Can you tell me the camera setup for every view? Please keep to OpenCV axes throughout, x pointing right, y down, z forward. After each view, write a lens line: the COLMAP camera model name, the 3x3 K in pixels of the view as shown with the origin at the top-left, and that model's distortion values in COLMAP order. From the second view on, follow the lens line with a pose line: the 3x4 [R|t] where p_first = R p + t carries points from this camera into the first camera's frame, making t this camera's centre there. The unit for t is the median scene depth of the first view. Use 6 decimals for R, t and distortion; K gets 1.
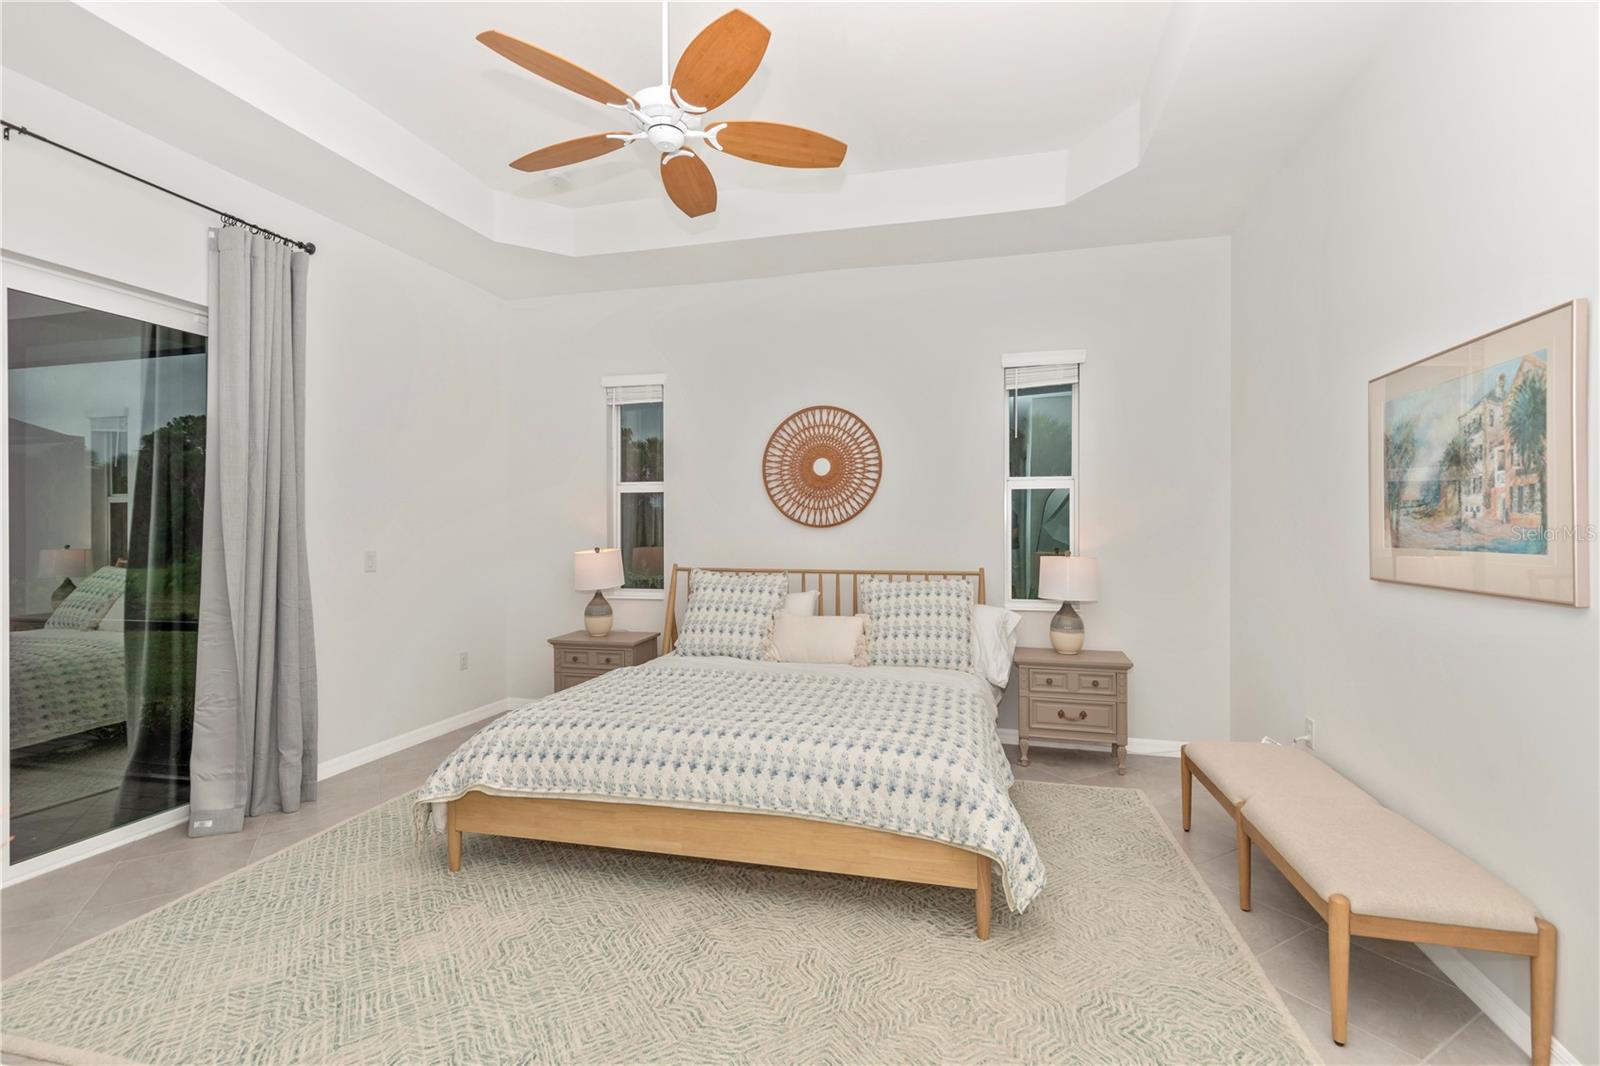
lens RADIAL K [[733.4, 0, 798.0], [0, 733.4, 530.5], [0, 0, 1]] dist [0.012870, -0.001726]
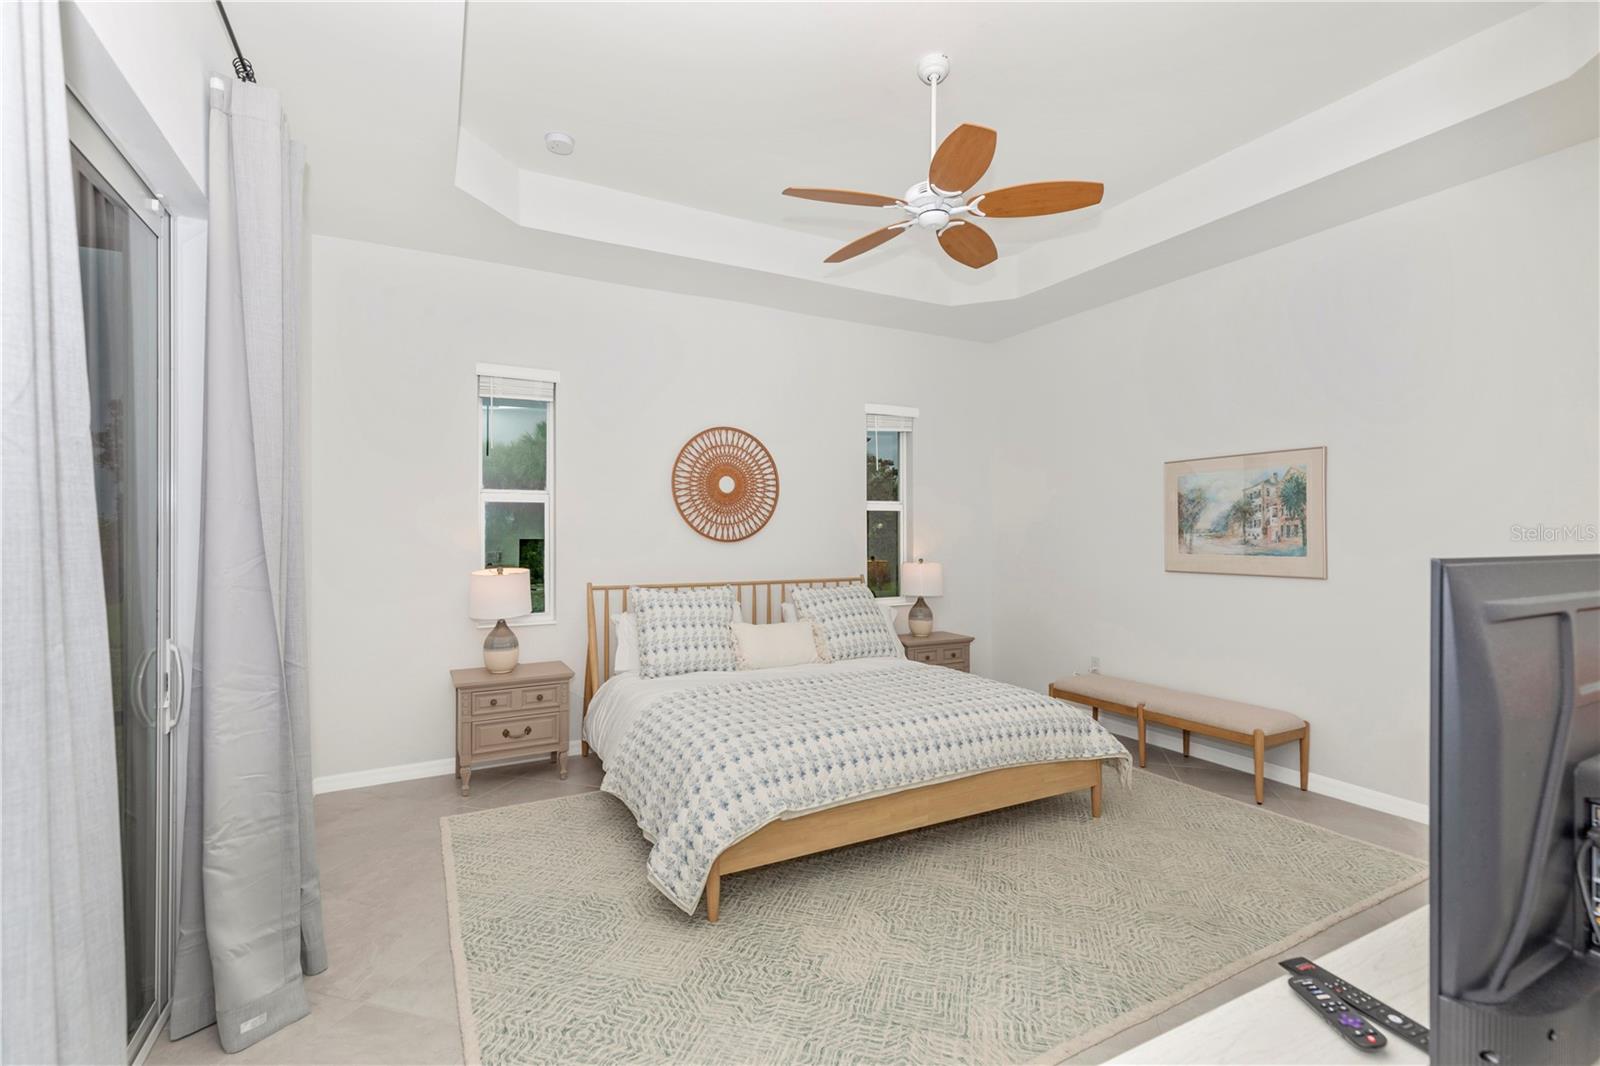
lens RADIAL K [[733.4, 0, 811.3], [0, 733.4, 531.3], [0, 0, 1]] dist [0.012870, -0.001726]
pose [[0.733862, 0.003129, 0.679292, -0.609618], [0.002058, 0.999975, -0.006829, -0.012210], [-0.679296, 0.006410, 0.733836, 0.144333]]
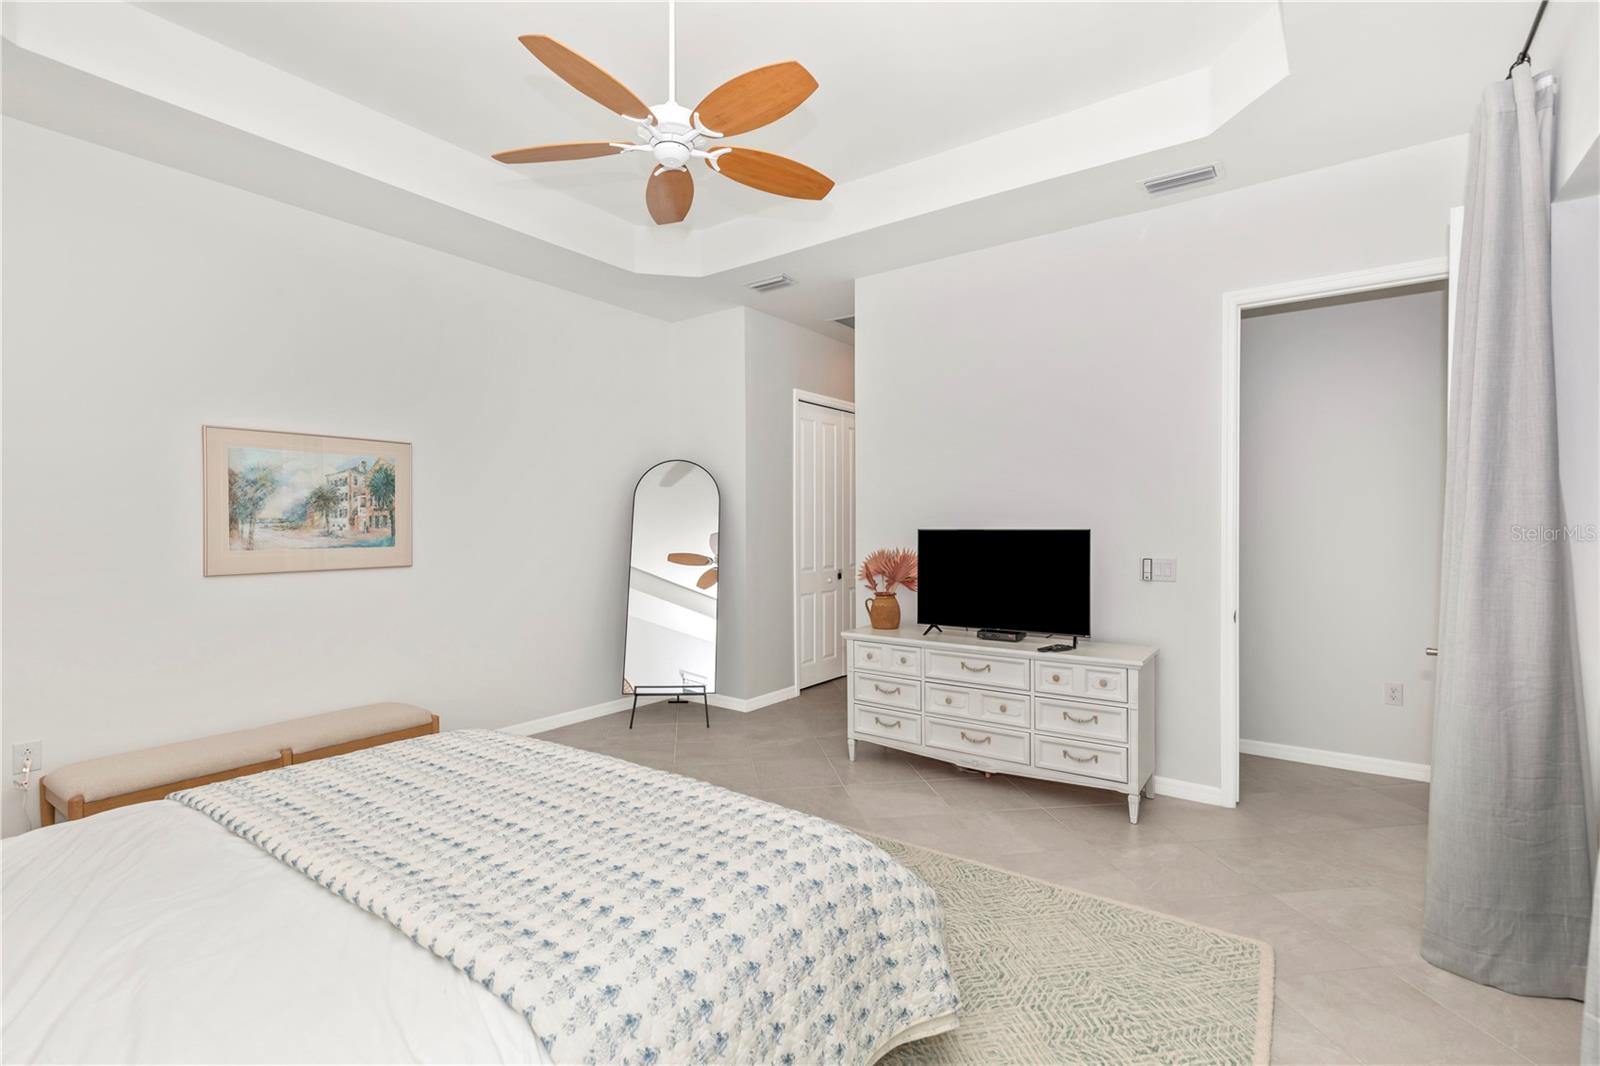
lens RADIAL K [[733.4, 0, 799.4], [0, 733.4, 527.4], [0, 0, 1]] dist [0.012870, -0.001726]
pose [[-0.933927, 0.002629, 0.357455, -0.380301], [0.004651, 0.999978, 0.004797, -0.012279], [-0.357435, 0.006142, -0.933918, 1.026353]]
